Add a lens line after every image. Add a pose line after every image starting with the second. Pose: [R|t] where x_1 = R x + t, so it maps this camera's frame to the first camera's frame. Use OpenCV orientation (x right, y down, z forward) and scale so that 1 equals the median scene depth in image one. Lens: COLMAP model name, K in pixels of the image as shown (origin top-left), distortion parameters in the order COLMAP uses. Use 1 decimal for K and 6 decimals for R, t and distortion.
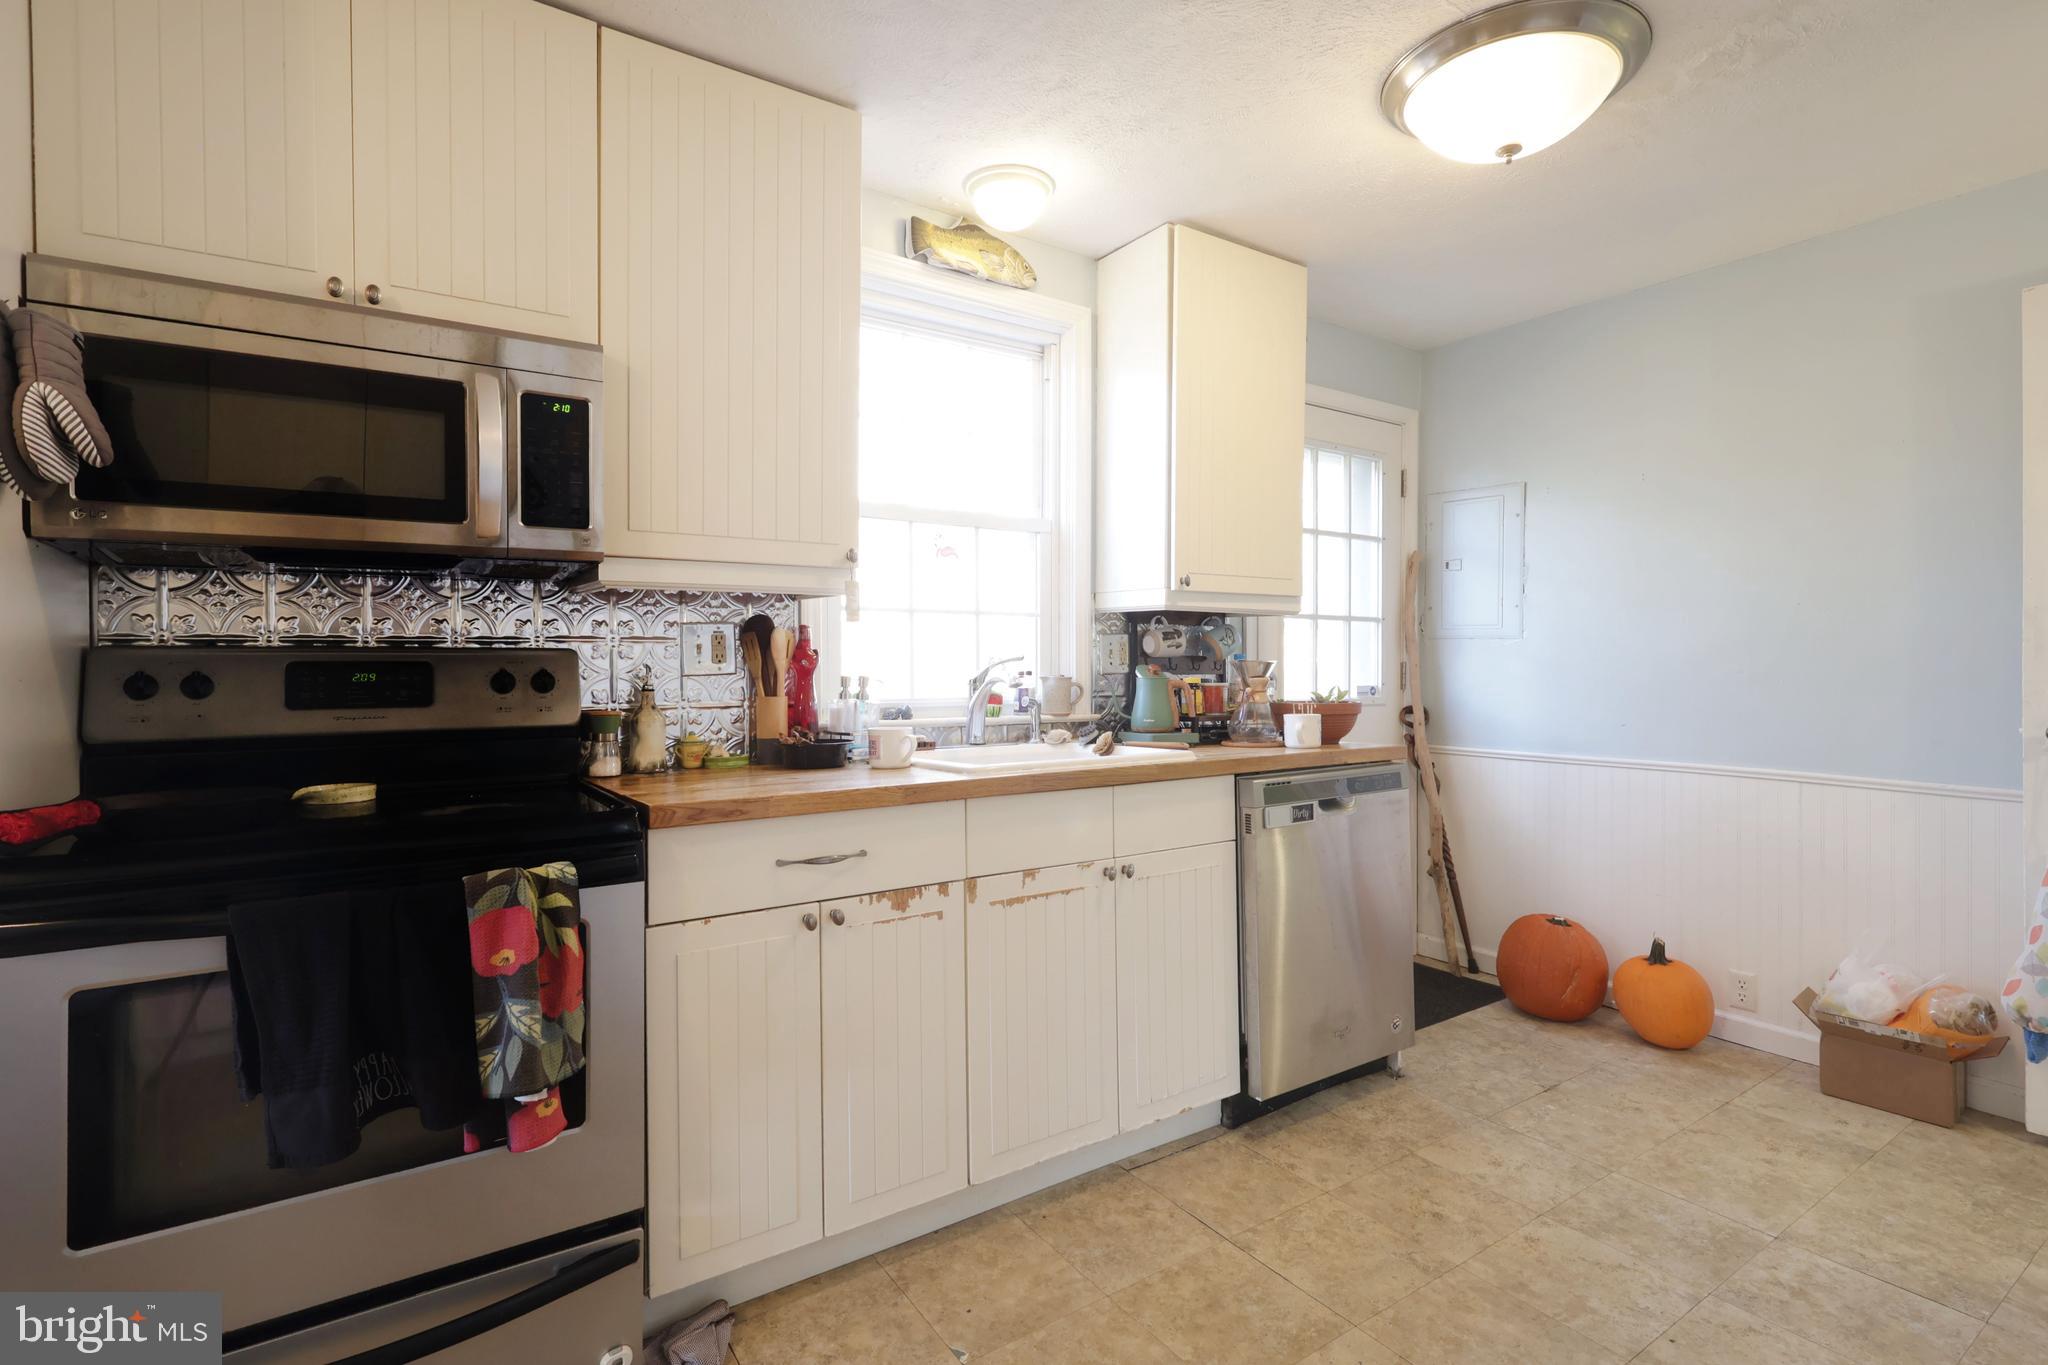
lens RADIAL K [[976.9, 0, 1022.3], [0, 976.9, 660.6], [0, 0, 1]] dist [0.003112, -0.000717]
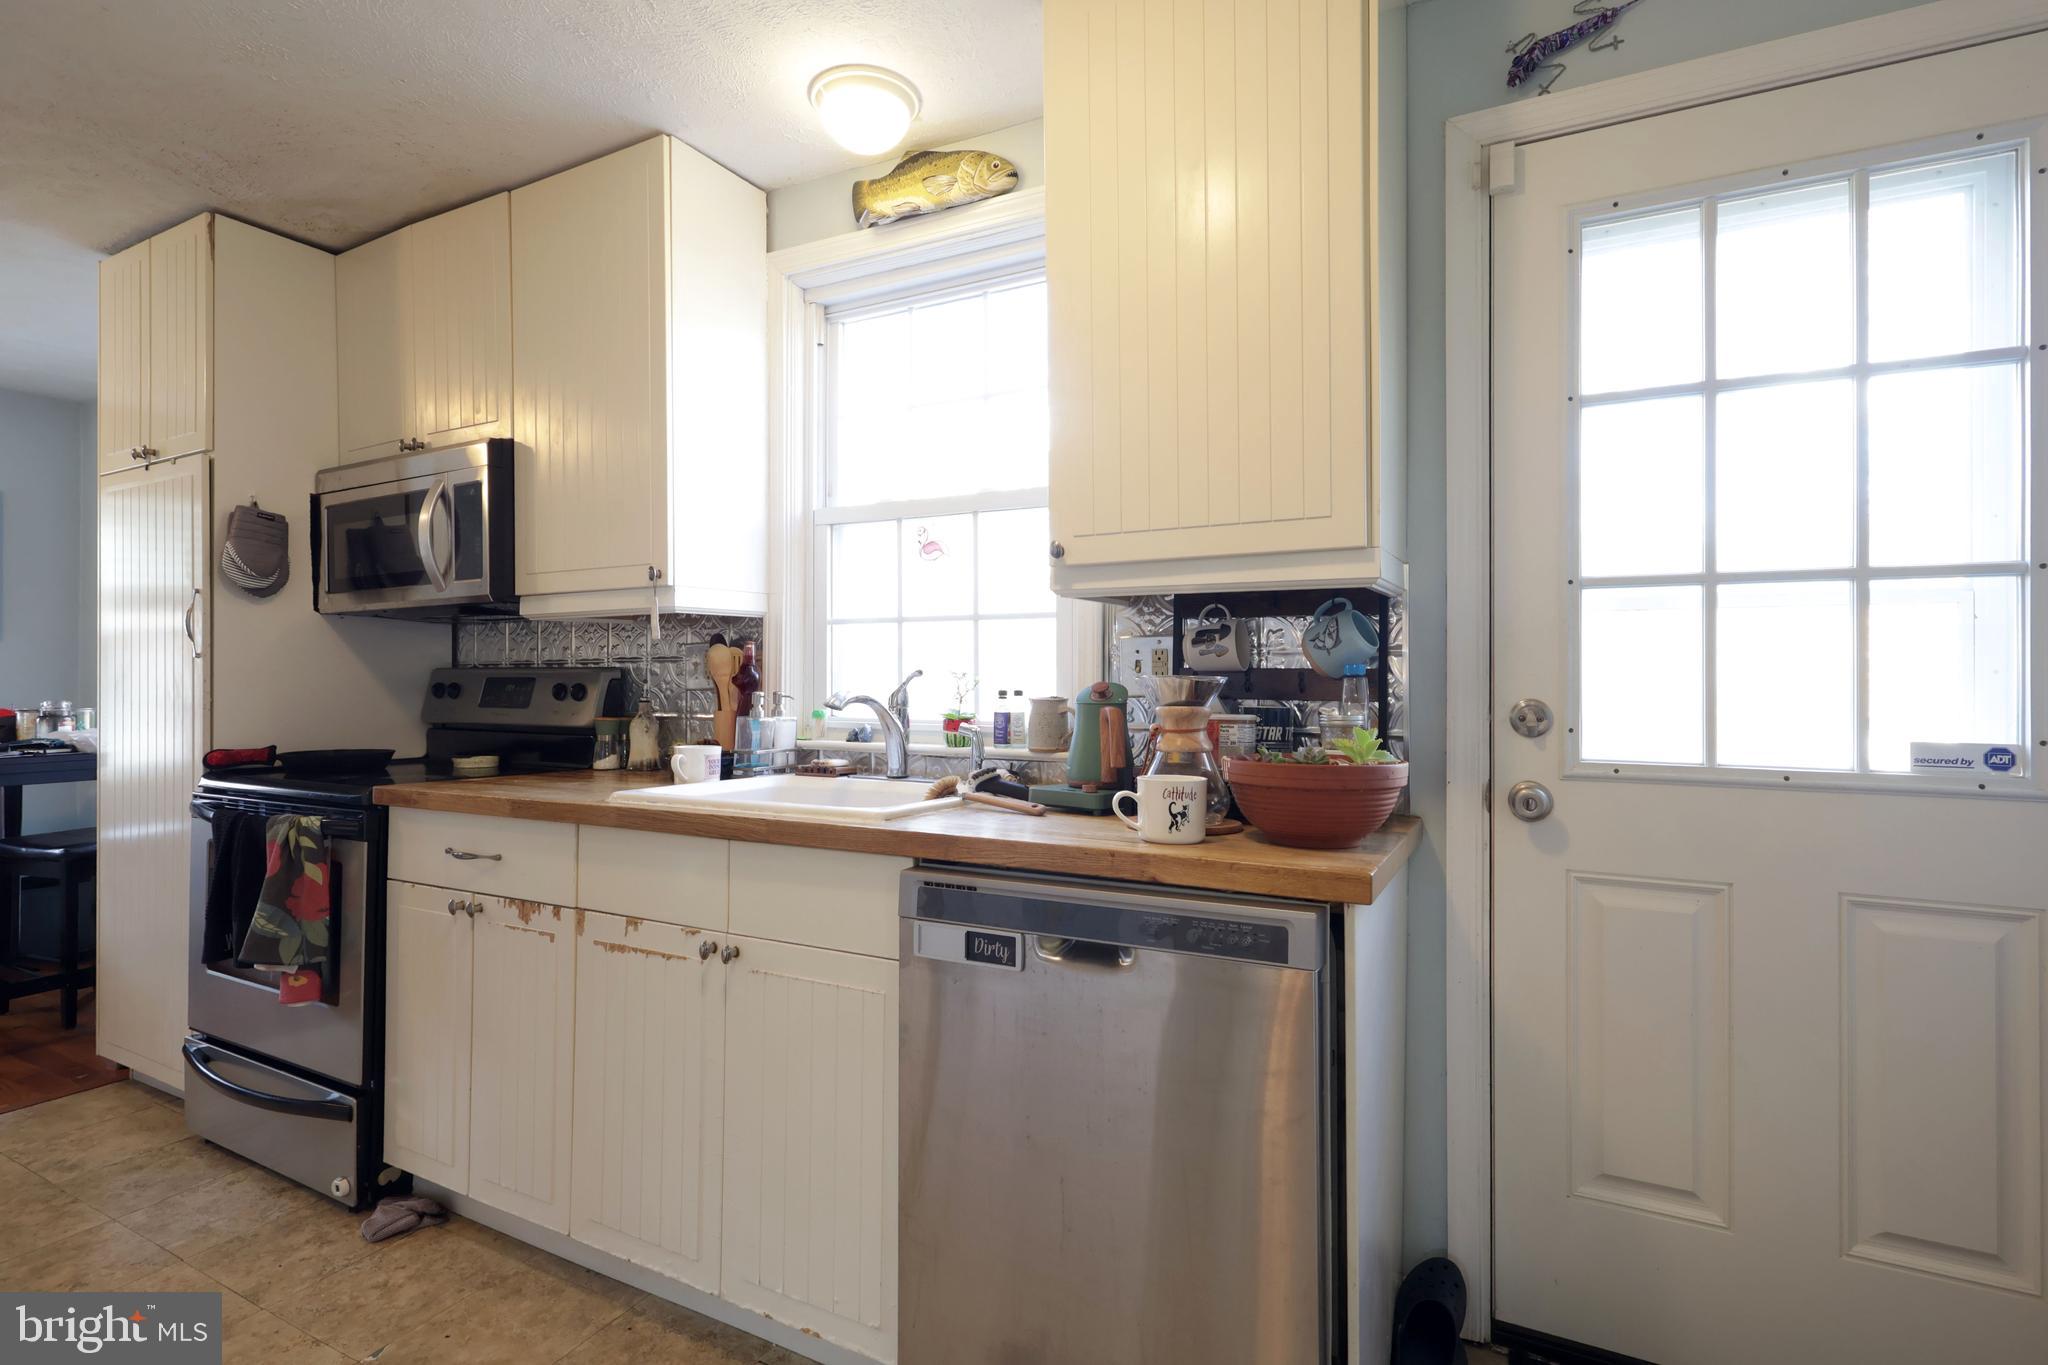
lens RADIAL K [[964.8, 0, 1028.2], [0, 964.8, 671.0], [0, 0, 1]] dist [0.001469, -0.000194]
pose [[0.479425, -0.004846, -0.877569, 0.823113], [-0.000690, 0.999982, -0.005899, 0.000119], [0.877582, 0.003433, 0.479413, 0.794552]]
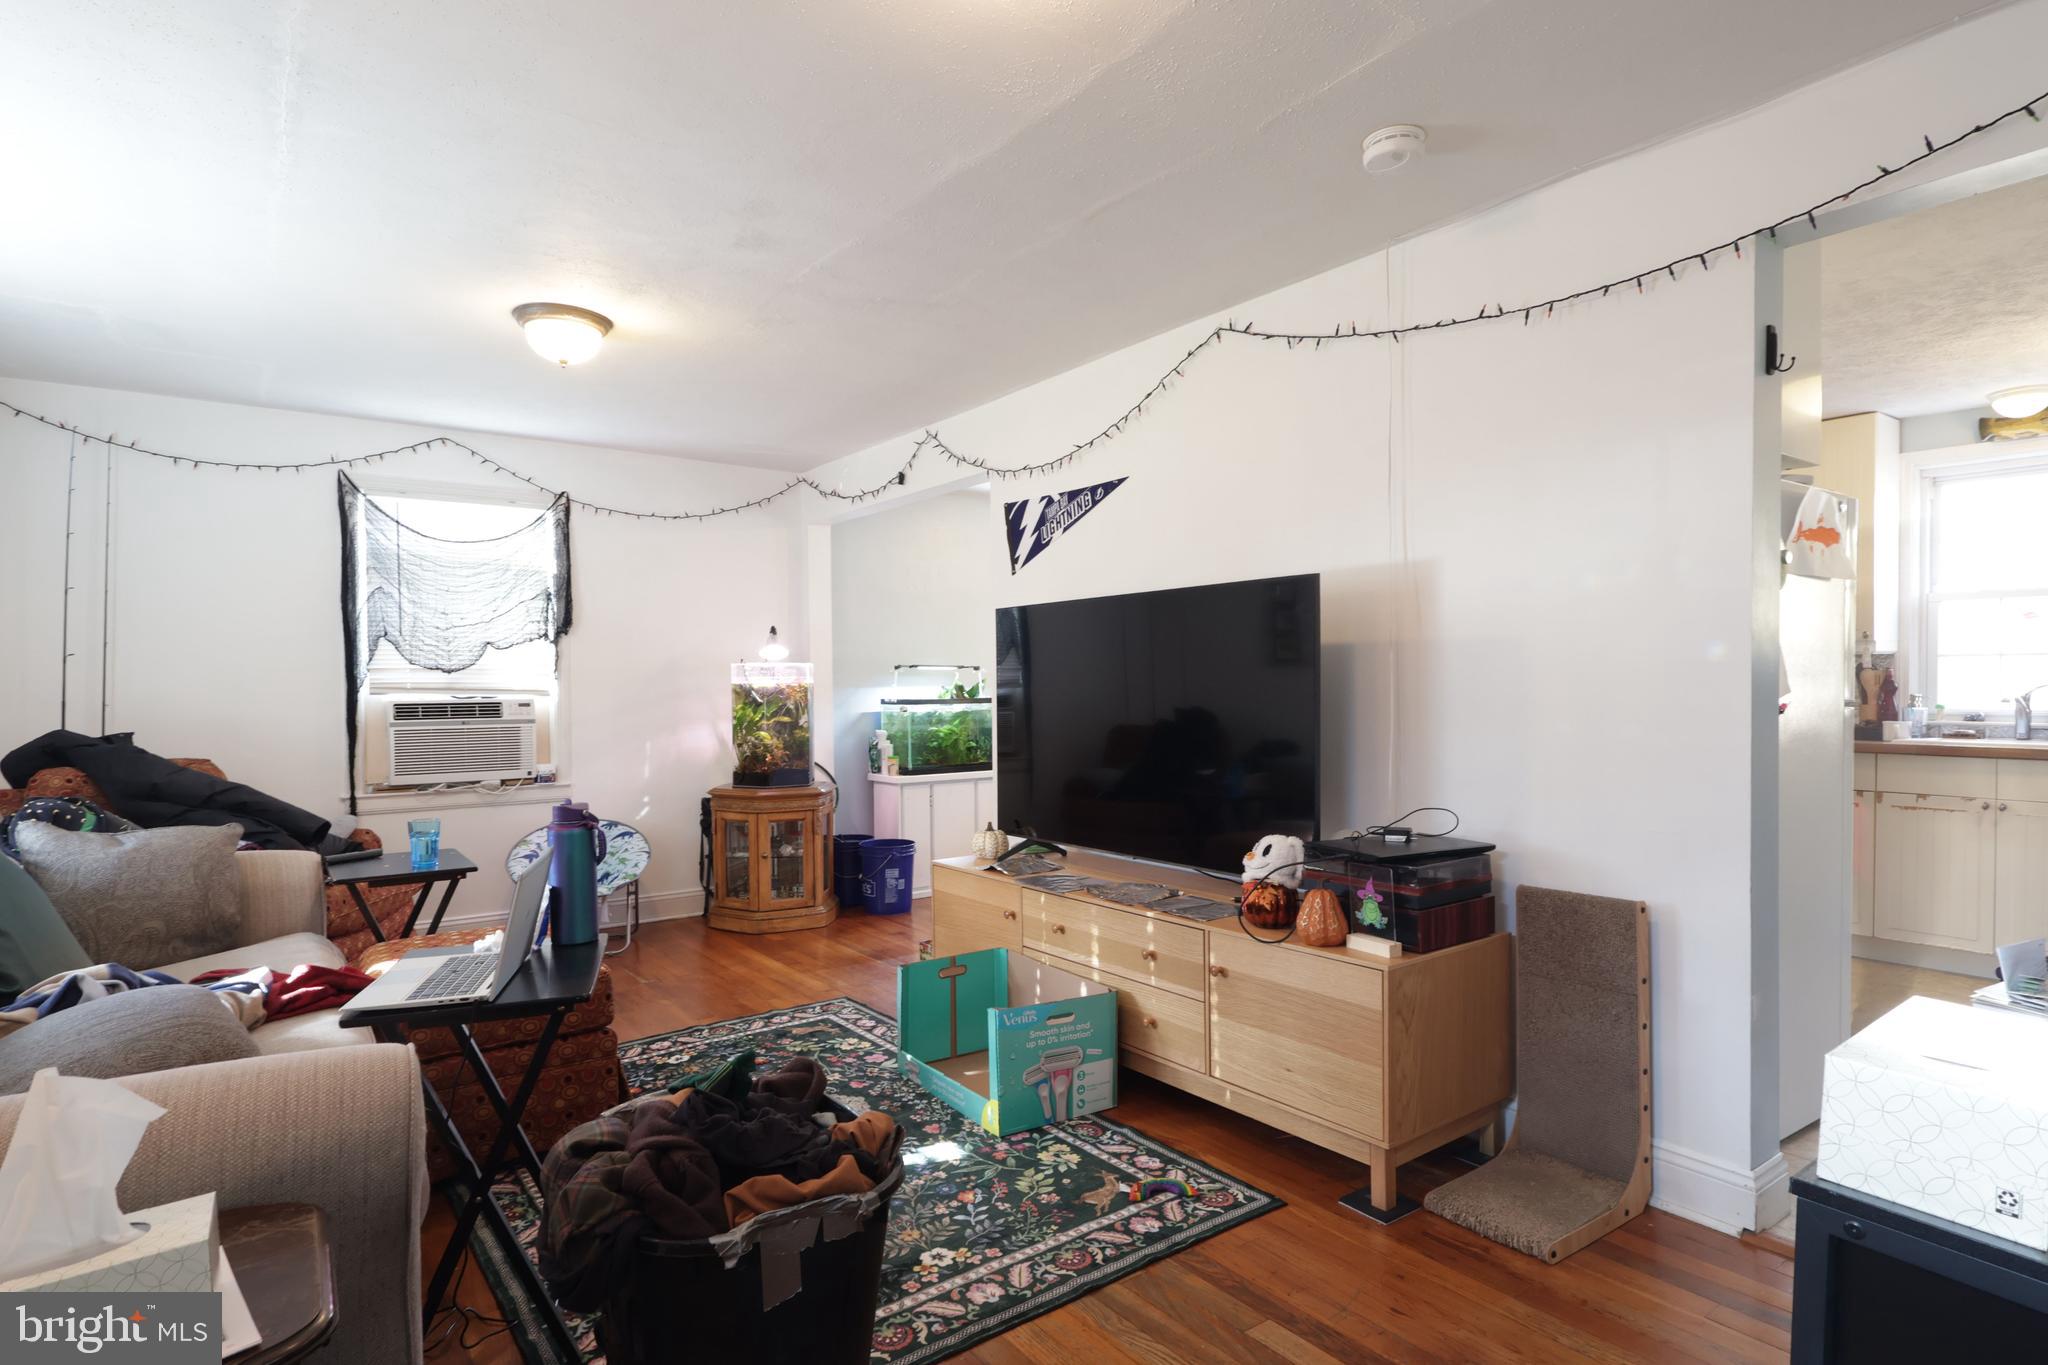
lens RADIAL K [[1067.9, 0, 1024.0], [0, 1067.9, 682.5], [0, 0, 1]] dist [0.000246, -0.000526]
pose [[0.030011, -0.001736, -0.999548, 1.825420], [-0.003777, 0.999991, -0.001850, 0.003454], [0.999542, 0.003831, 0.030005, -0.738840]]
